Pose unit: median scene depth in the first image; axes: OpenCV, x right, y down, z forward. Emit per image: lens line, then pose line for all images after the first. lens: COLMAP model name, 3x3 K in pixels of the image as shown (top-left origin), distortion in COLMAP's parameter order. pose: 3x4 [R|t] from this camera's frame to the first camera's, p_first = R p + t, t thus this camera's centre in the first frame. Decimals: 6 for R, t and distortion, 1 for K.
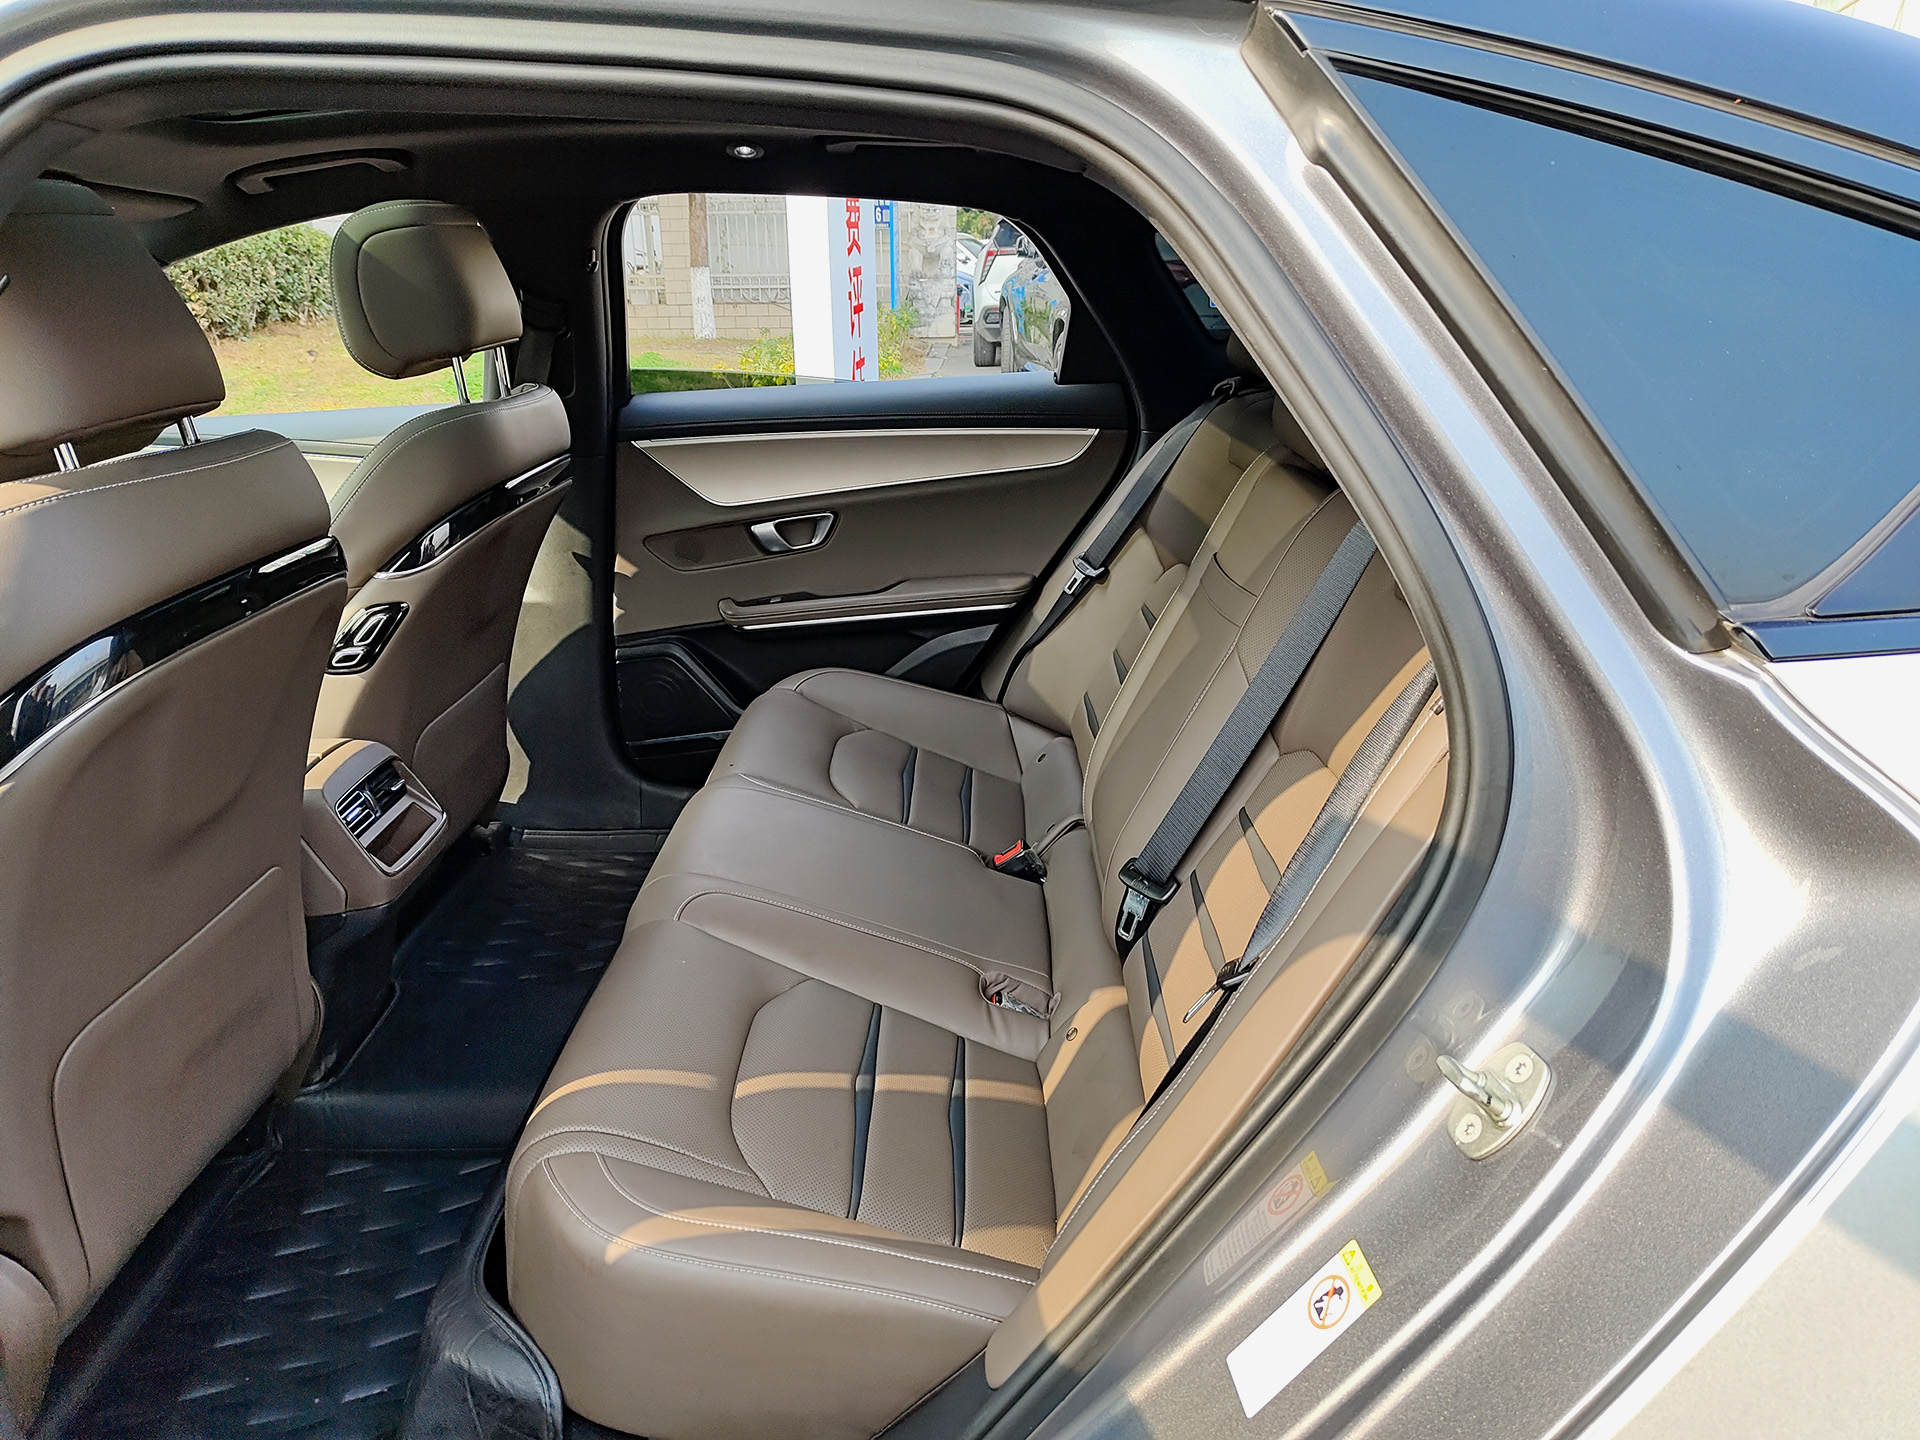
lens RADIAL K [[1353.8, 0, 960.0], [0, 1353.8, 720.0], [0, 0, 1]] dist [0.073336, -0.077735]
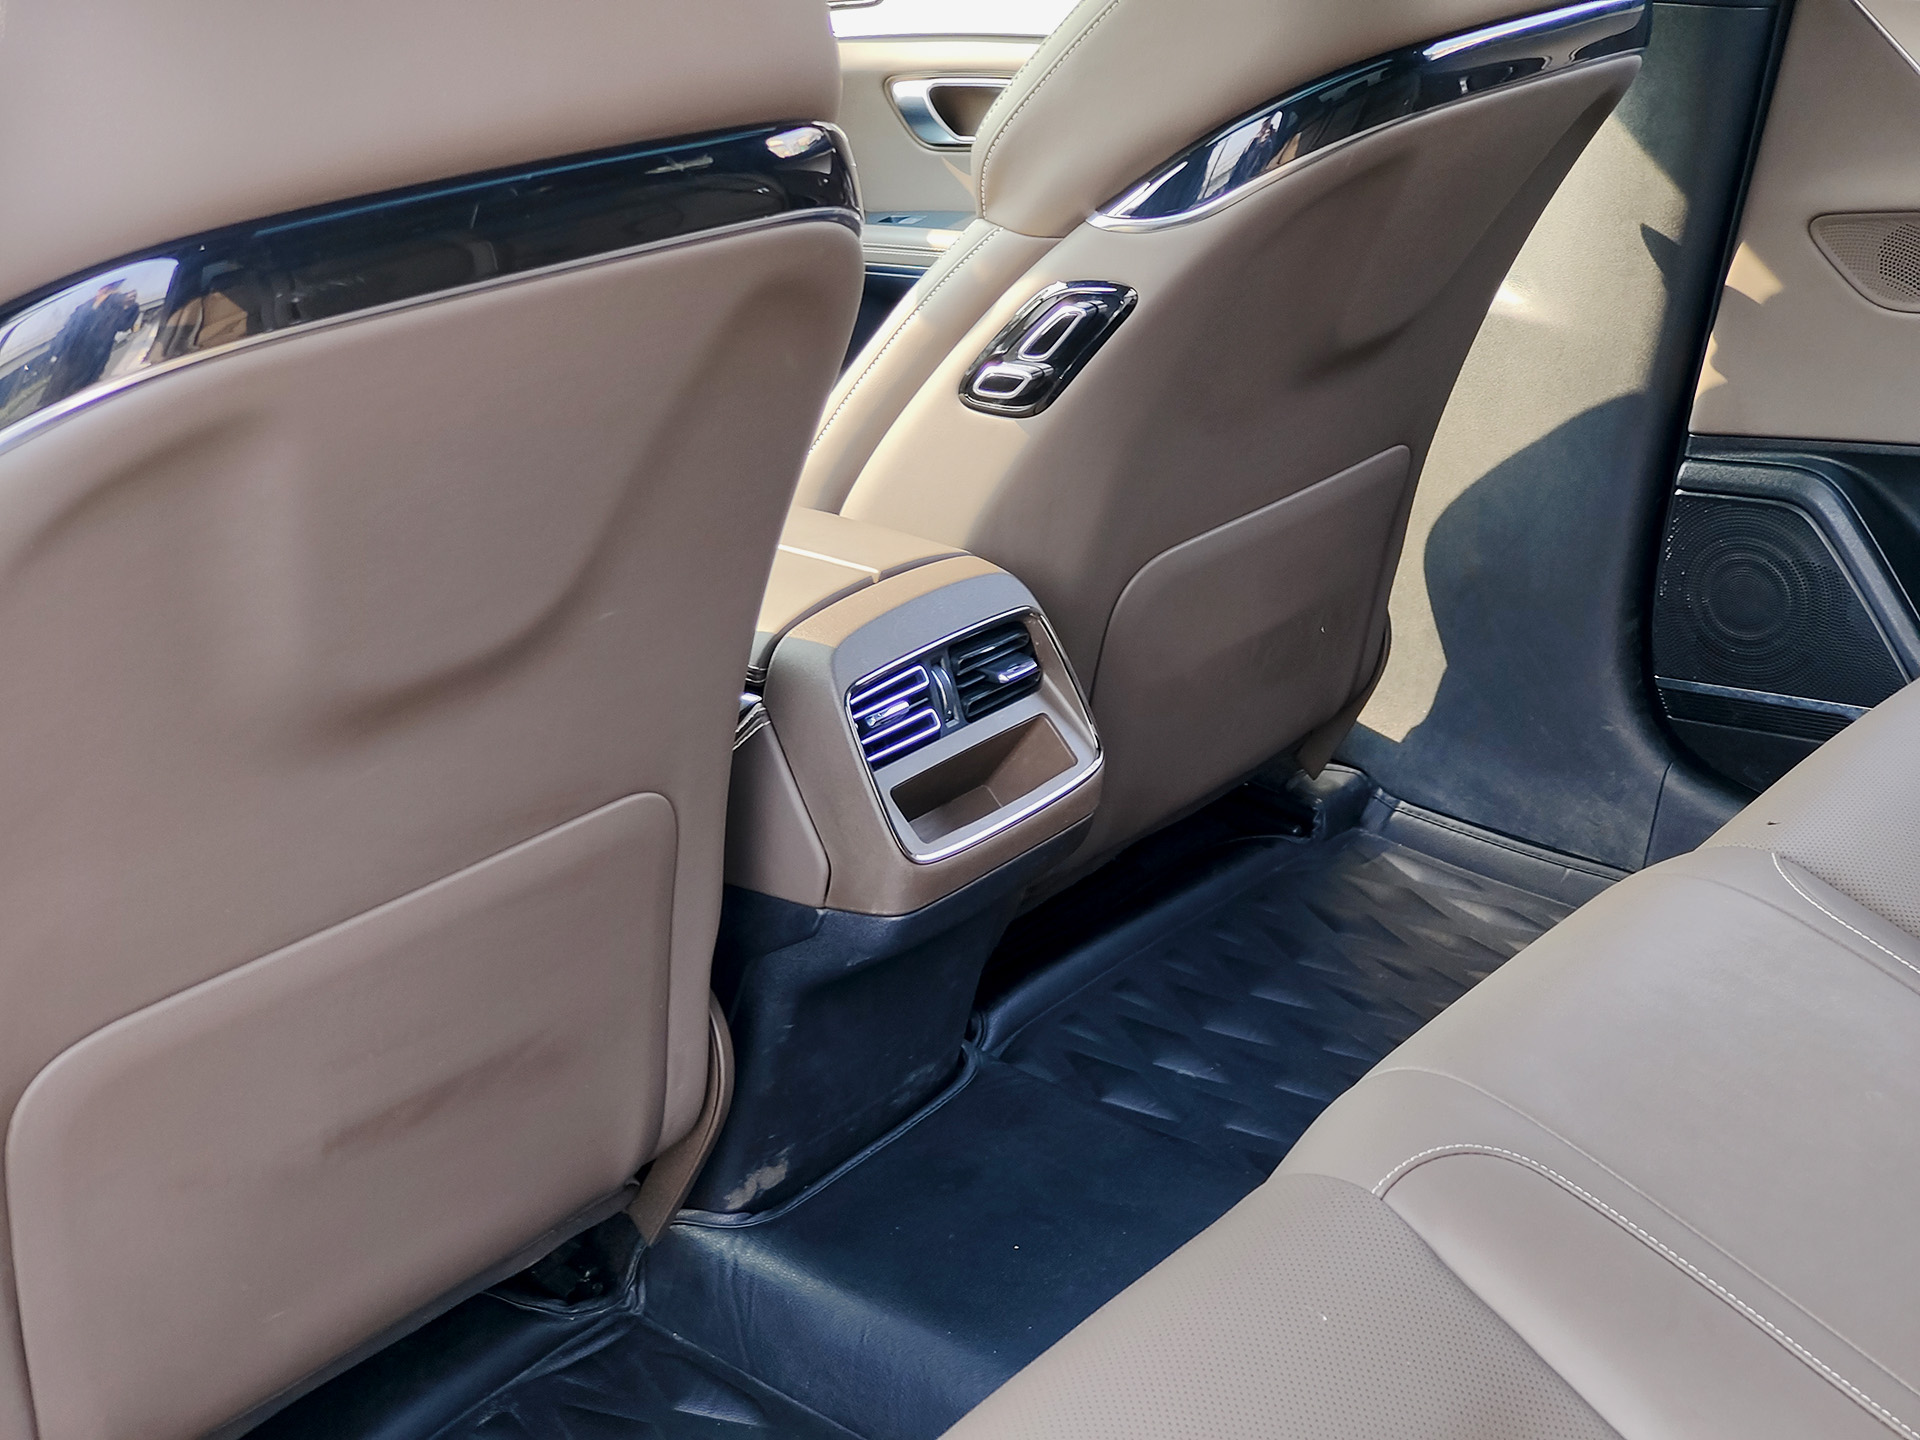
lens RADIAL K [[2715.0, 0, 960.0], [0, 2715.0, 720.0], [0, 0, 1]] dist [0.122933, -0.028453]
pose [[0.798286, 0.267888, -0.539421, 0.077375], [-0.228210, 0.963390, 0.140714, -0.061773], [0.557369, 0.010771, 0.830195, 0.216357]]
